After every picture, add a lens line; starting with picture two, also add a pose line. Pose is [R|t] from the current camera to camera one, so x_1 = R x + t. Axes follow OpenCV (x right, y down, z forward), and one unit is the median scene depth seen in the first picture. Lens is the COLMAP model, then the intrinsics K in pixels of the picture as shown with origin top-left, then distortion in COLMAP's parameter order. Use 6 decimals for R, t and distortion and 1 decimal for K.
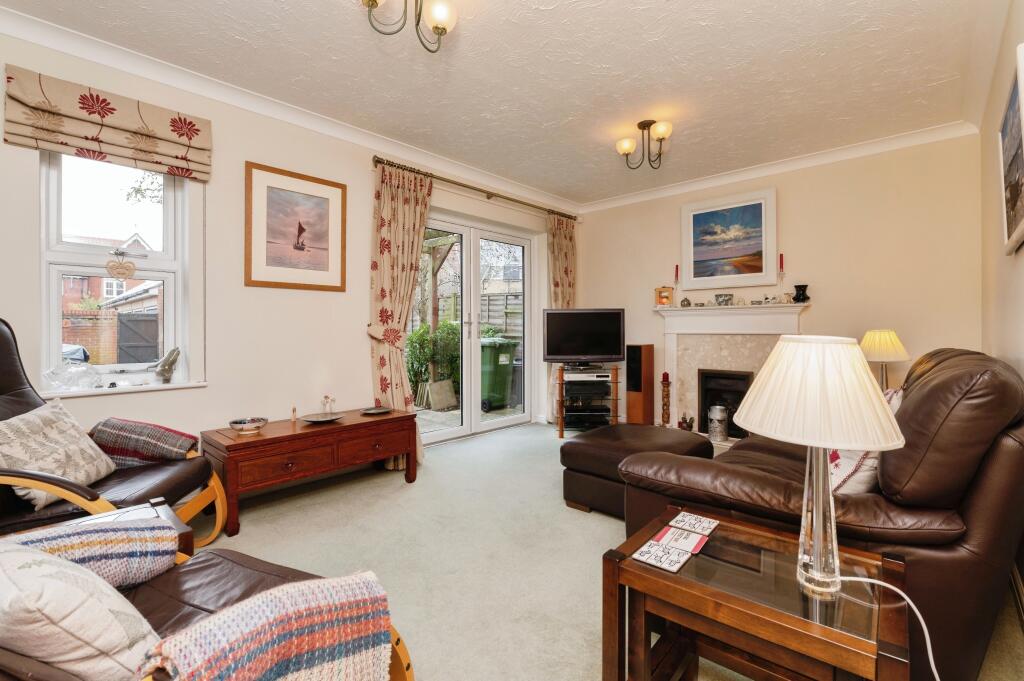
lens RADIAL K [[474.6, 0, 514.2], [0, 474.6, 328.8], [0, 0, 1]] dist [0.000844, 0.000089]
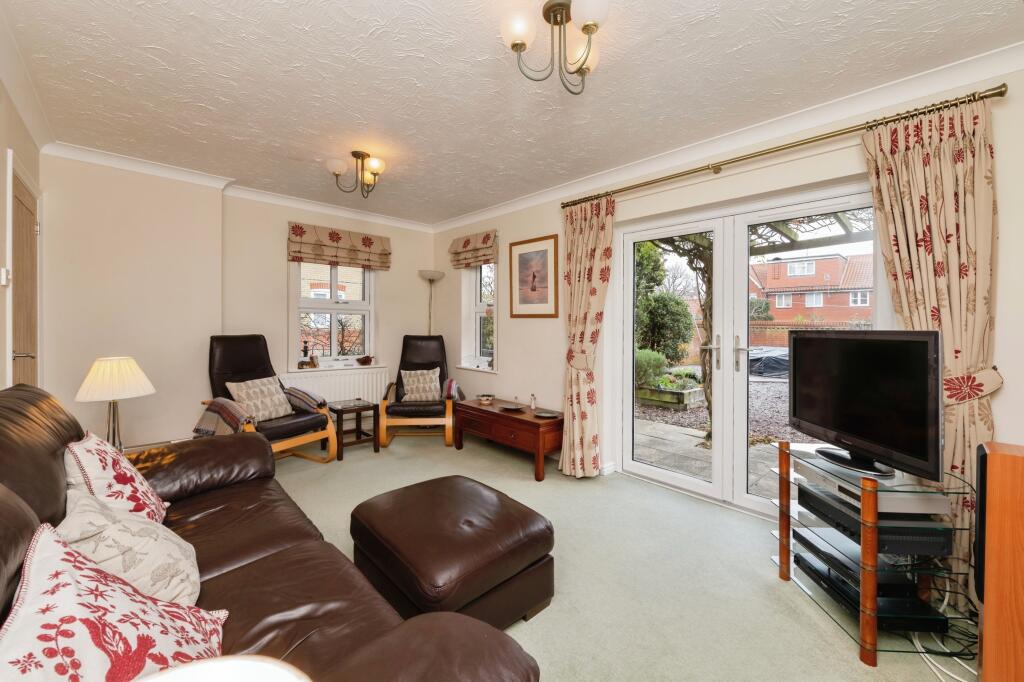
lens RADIAL K [[393.0, 0, 512.0], [0, 393.0, 341.0], [0, 0, 1]] dist [-0.001506, -0.000172]
pose [[-0.069627, 0.037028, -0.996886, 0.744297], [-0.022498, 0.998998, 0.038678, -0.056703], [0.997319, 0.025121, -0.068725, 0.997444]]
